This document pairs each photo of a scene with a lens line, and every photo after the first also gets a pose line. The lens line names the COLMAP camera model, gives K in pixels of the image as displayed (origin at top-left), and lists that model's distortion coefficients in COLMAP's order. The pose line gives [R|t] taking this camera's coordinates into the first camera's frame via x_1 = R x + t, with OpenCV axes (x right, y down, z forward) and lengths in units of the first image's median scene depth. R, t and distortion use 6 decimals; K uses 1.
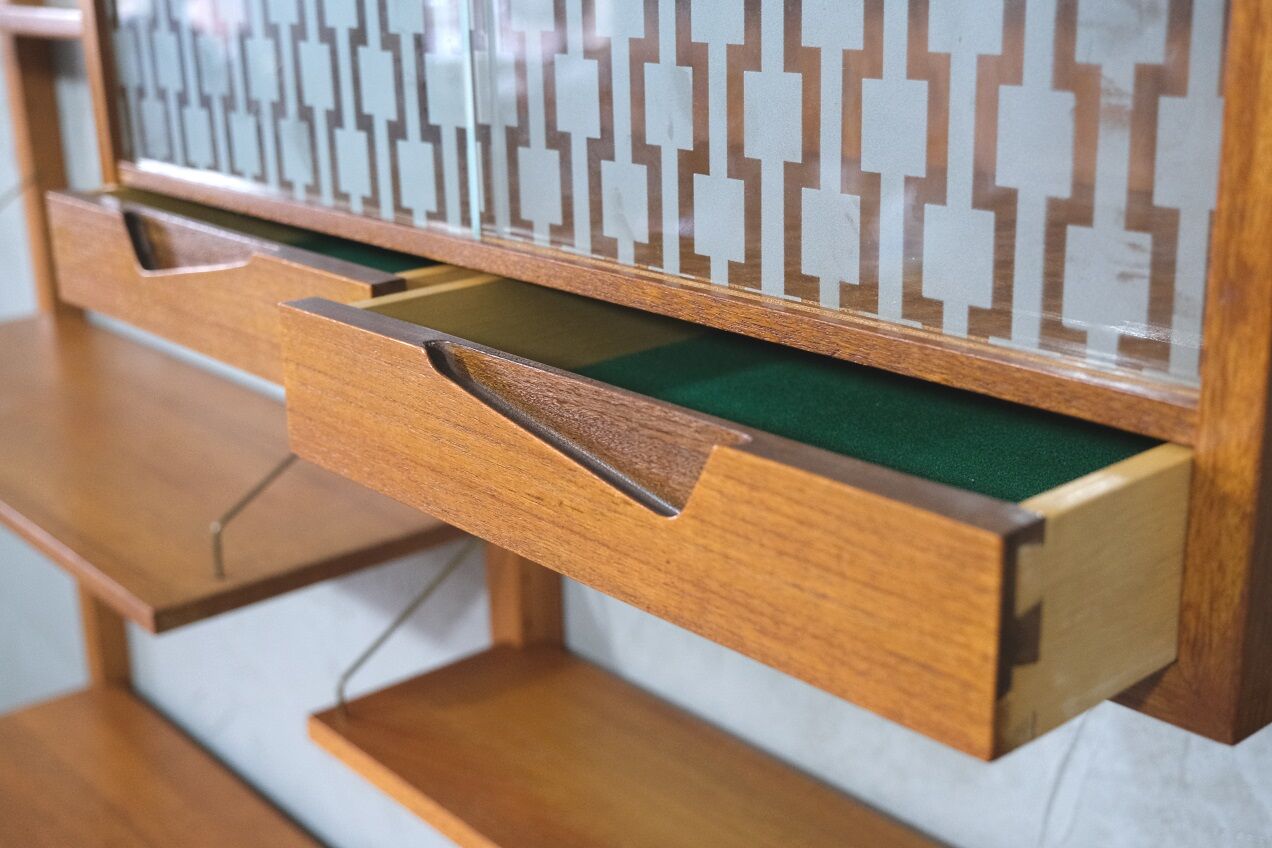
lens RADIAL K [[1534.2, 0, 636.0], [0, 1534.2, 424.0], [0, 0, 1]] dist [0.013799, -0.068589]
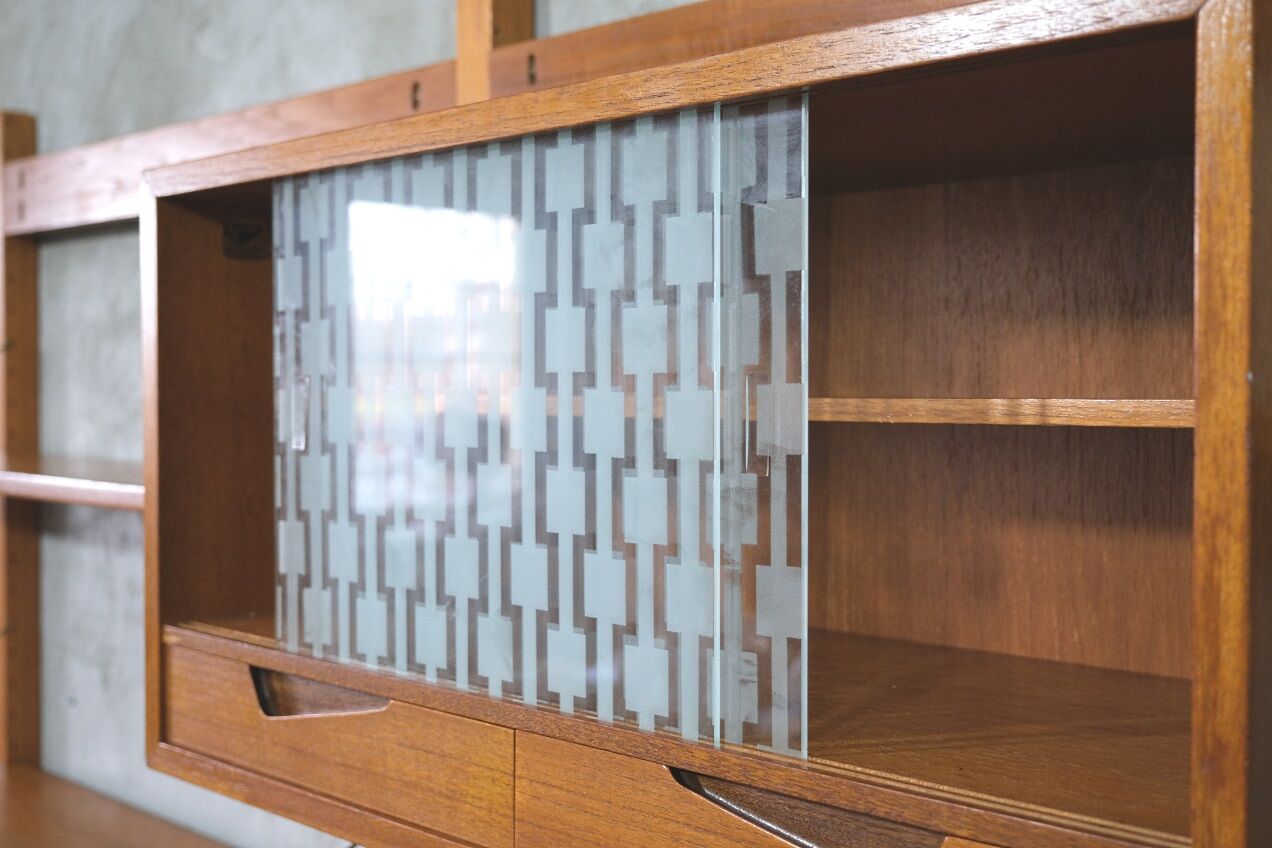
lens RADIAL K [[1534.2, 0, 636.0], [0, 1534.2, 424.0], [0, 0, 1]] dist [0.013799, -0.068589]
pose [[0.989320, 0.069730, 0.128000, -0.259497], [-0.023955, 0.943990, -0.329103, 0.076808], [-0.143779, 0.322522, 0.935578, -0.201092]]
